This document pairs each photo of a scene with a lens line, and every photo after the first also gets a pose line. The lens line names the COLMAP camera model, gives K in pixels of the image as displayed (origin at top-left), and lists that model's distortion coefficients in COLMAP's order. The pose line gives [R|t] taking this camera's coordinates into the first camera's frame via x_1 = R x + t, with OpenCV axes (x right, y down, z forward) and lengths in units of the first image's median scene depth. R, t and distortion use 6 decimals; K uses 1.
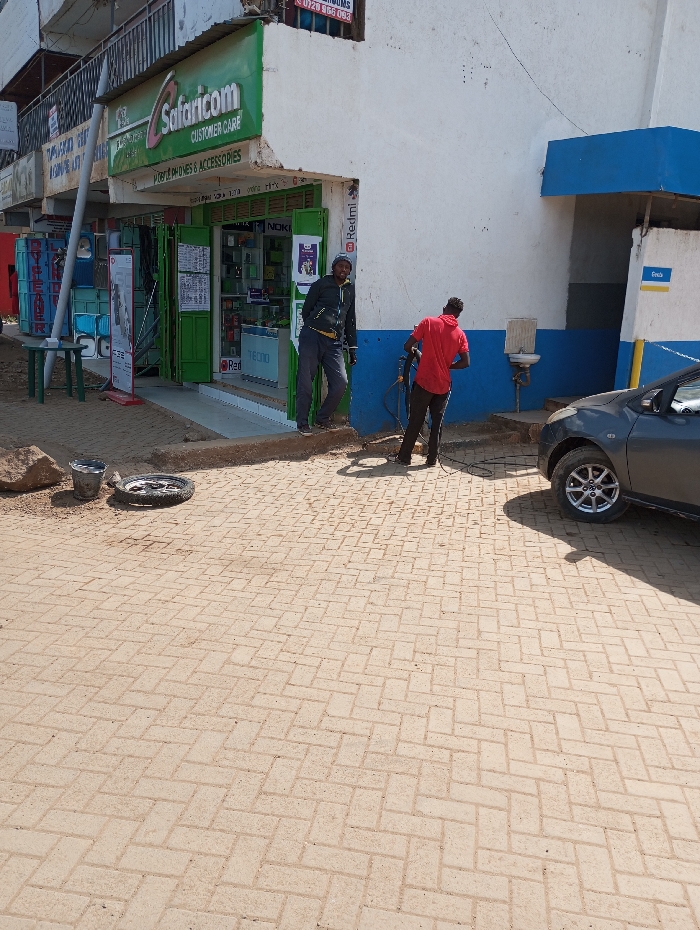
lens RADIAL K [[777.1, 0, 346.9], [0, 777.1, 464.3], [0, 0, 1]] dist [0.068960, -0.078958]
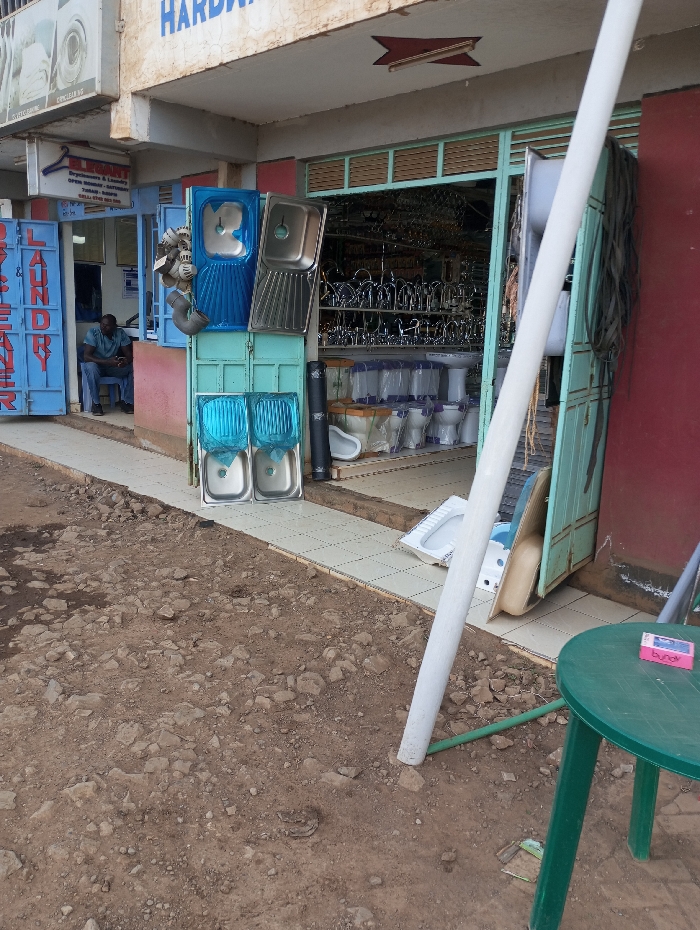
lens RADIAL K [[777.1, 0, 349.2], [0, 777.1, 466.6], [0, 0, 1]] dist [0.068960, -0.078958]
pose [[0.978880, -0.037078, 0.201043, -0.377559], [0.040479, 0.999098, -0.012830, -0.158109], [-0.200386, 0.020697, 0.979498, 0.639482]]
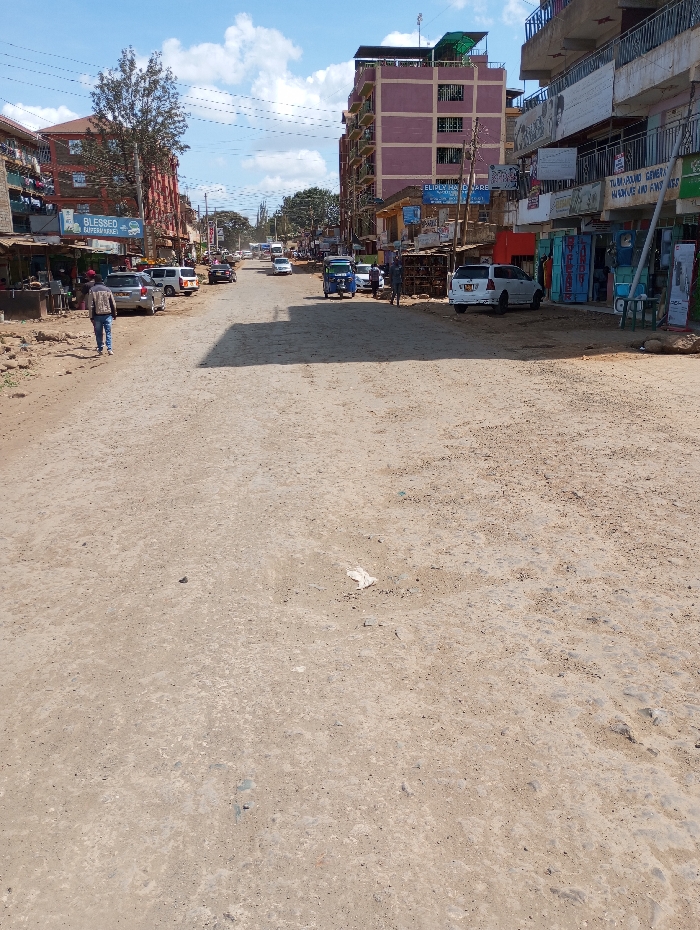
lens RADIAL K [[777.1, 0, 348.8], [0, 777.1, 465.7], [0, 0, 1]] dist [0.068960, -0.078958]
pose [[0.894908, 0.057972, -0.442469, -0.119541], [-0.045933, 0.998226, 0.037886, 0.144827], [0.443880, -0.013580, 0.895983, -0.683964]]
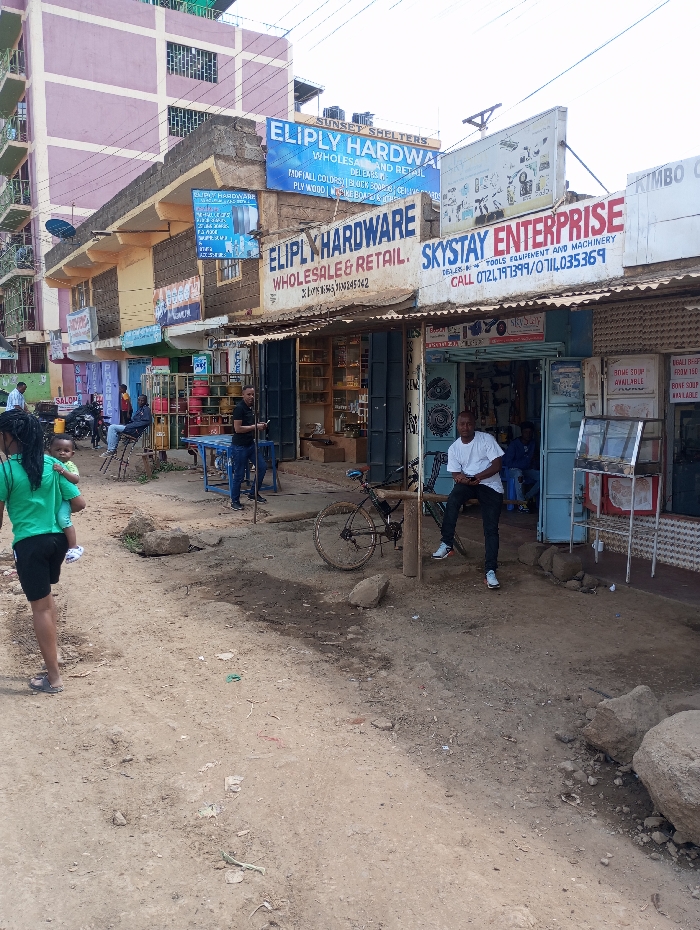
lens RADIAL K [[777.1, 0, 350.7], [0, 777.1, 462.9], [0, 0, 1]] dist [0.068960, -0.078958]
pose [[0.998813, -0.041951, -0.024736, -1.470792], [0.038547, 0.991418, -0.124916, -0.517995], [0.029764, 0.123815, 0.991859, 1.993037]]
